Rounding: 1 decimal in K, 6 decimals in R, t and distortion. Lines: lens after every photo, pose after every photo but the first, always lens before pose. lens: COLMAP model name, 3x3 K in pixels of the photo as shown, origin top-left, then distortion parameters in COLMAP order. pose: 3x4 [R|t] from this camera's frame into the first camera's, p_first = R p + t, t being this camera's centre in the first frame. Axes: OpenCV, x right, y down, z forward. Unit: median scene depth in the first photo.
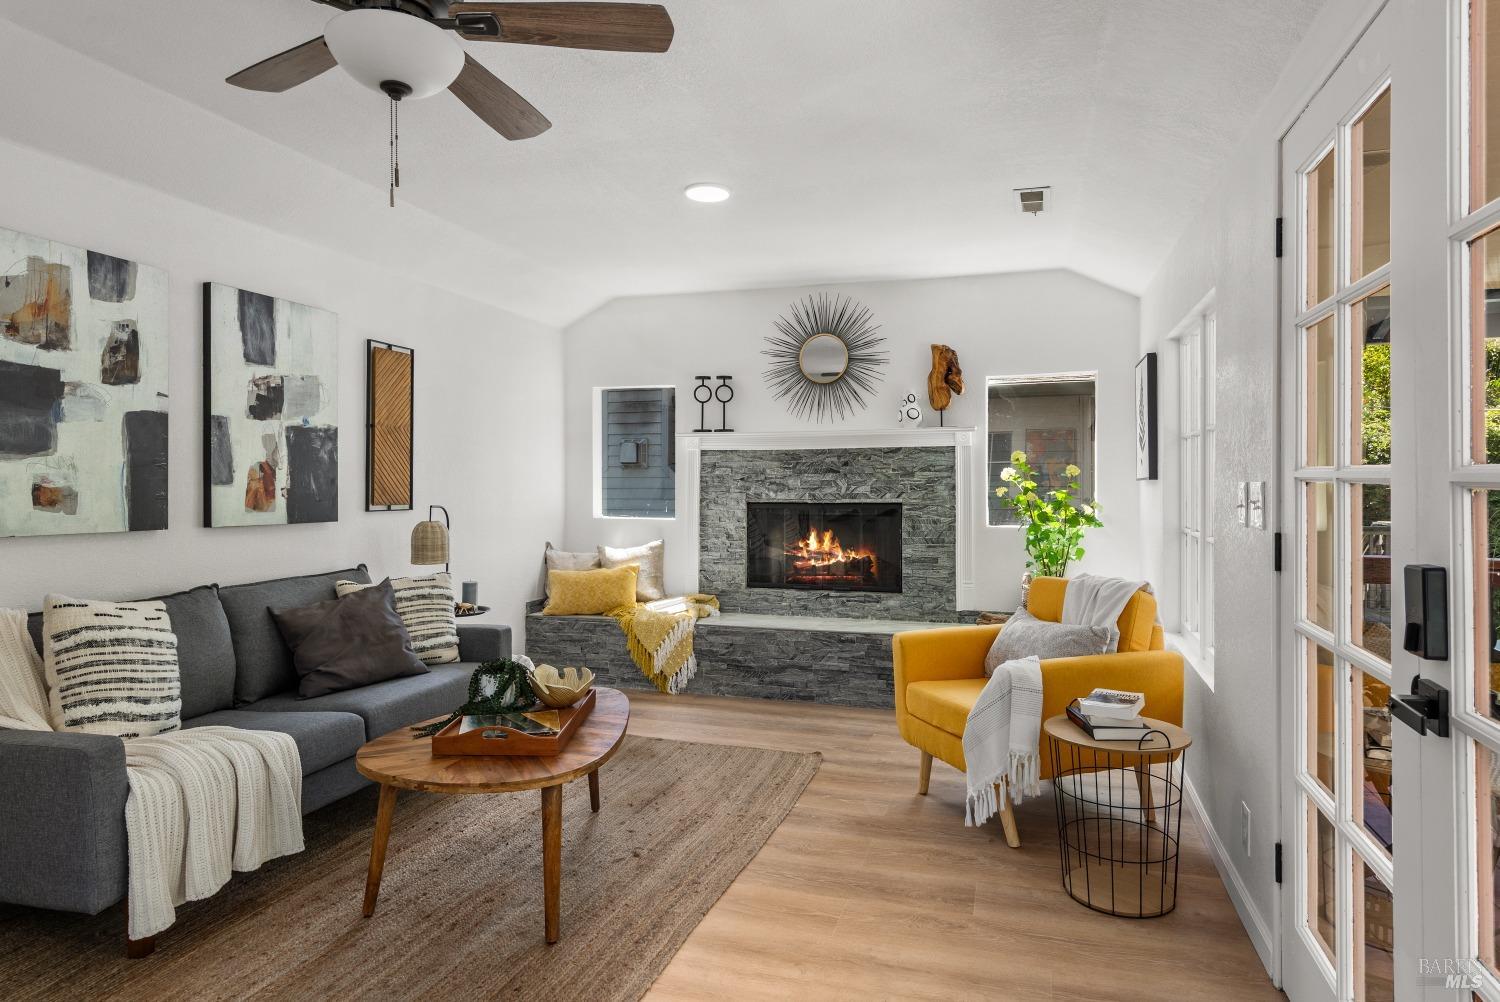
lens RADIAL K [[868.2, 0, 748.0], [0, 868.2, 483.8], [0, 0, 1]] dist [0.014526, -0.002412]
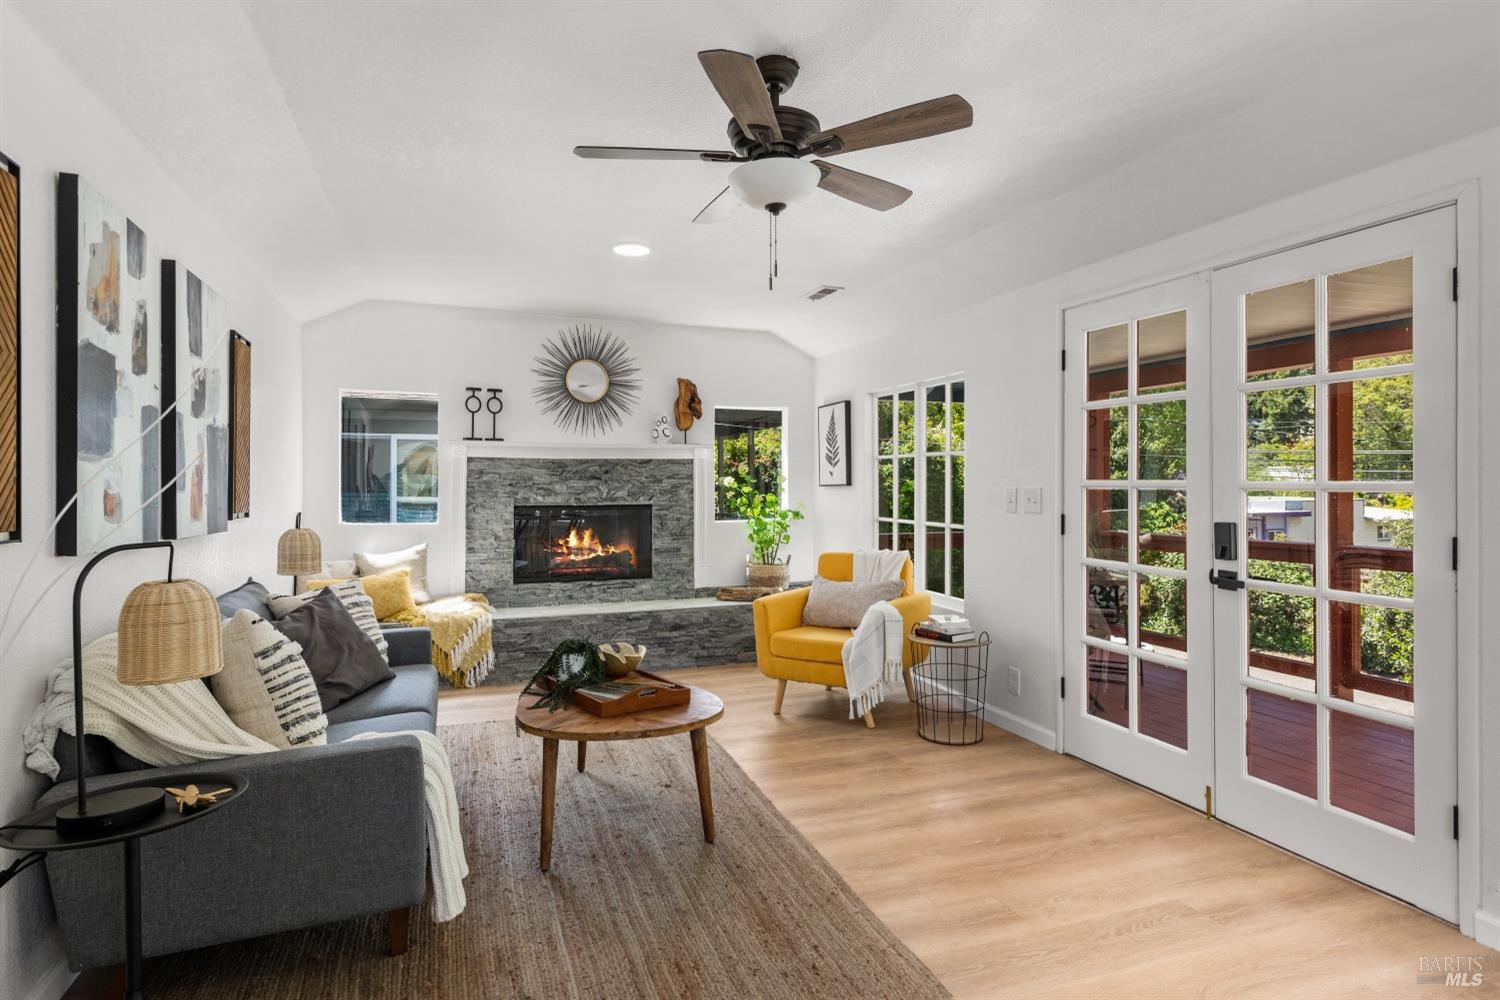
lens RADIAL K [[821.0, 0, 754.9], [0, 821.0, 485.4], [0, 0, 1]] dist [0.026158, -0.003826]
pose [[0.794107, 0.001752, 0.607775, -0.590647], [0.000705, 0.999993, -0.003804, -0.000503], [-0.607777, 0.003449, 0.794100, -0.013227]]
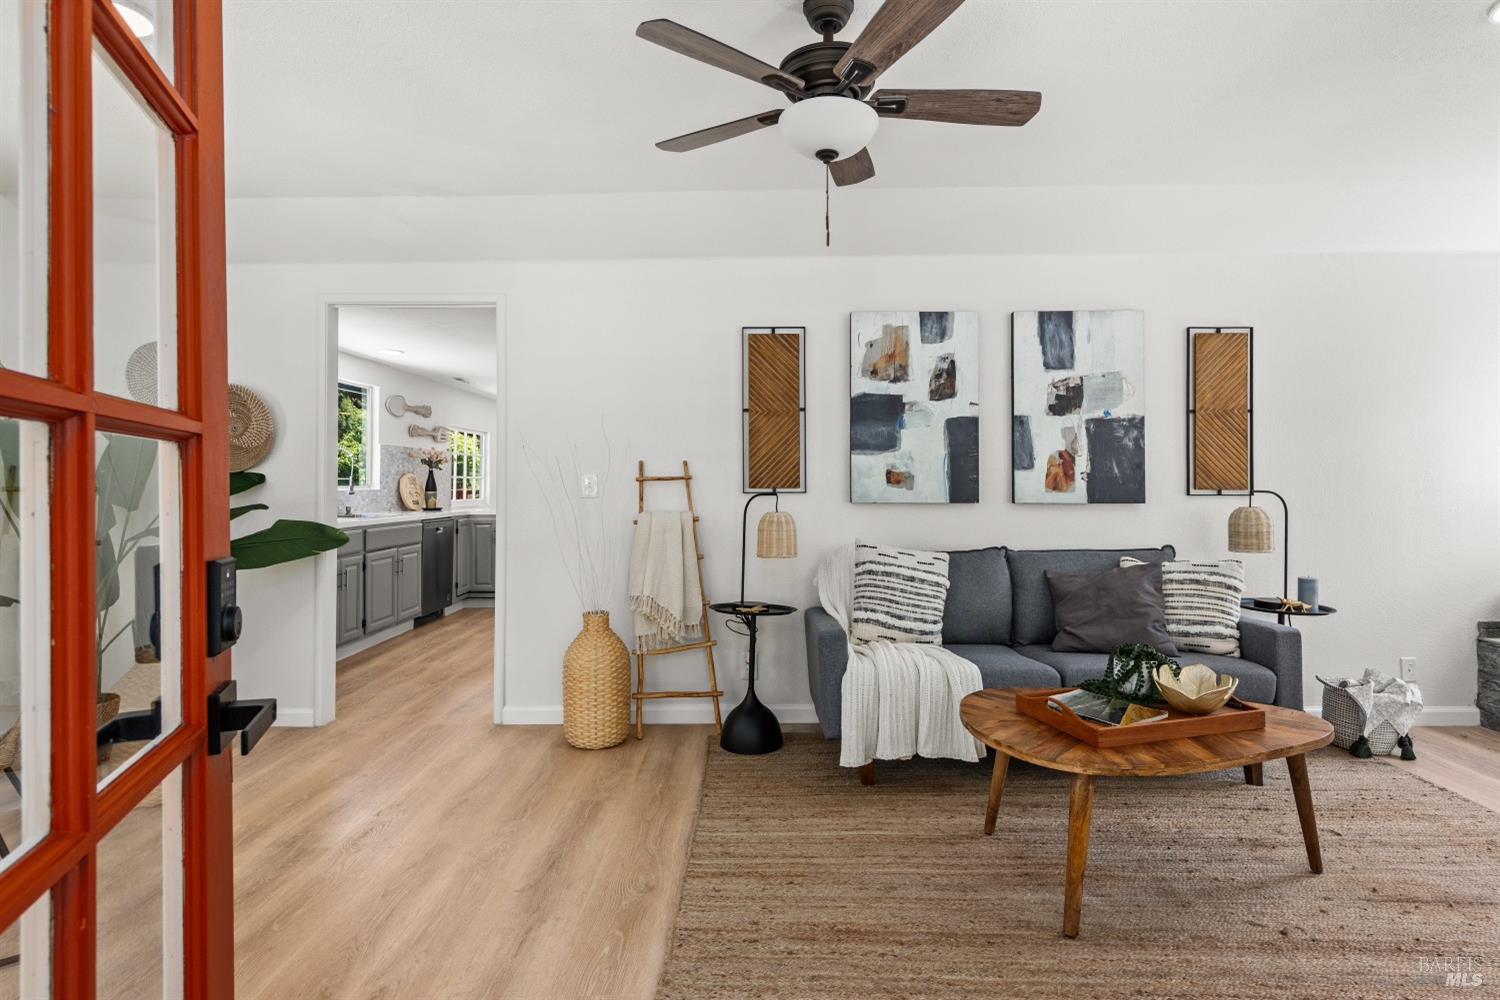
lens RADIAL K [[765.6, 0, 741.4], [0, 765.6, 477.8], [0, 0, 1]] dist [0.012168, -0.003079]
pose [[0.288003, -0.008678, -0.957590, 0.309338], [0.003724, 0.999962, -0.007942, 0.017964], [0.957622, -0.001279, 0.288025, 0.262369]]
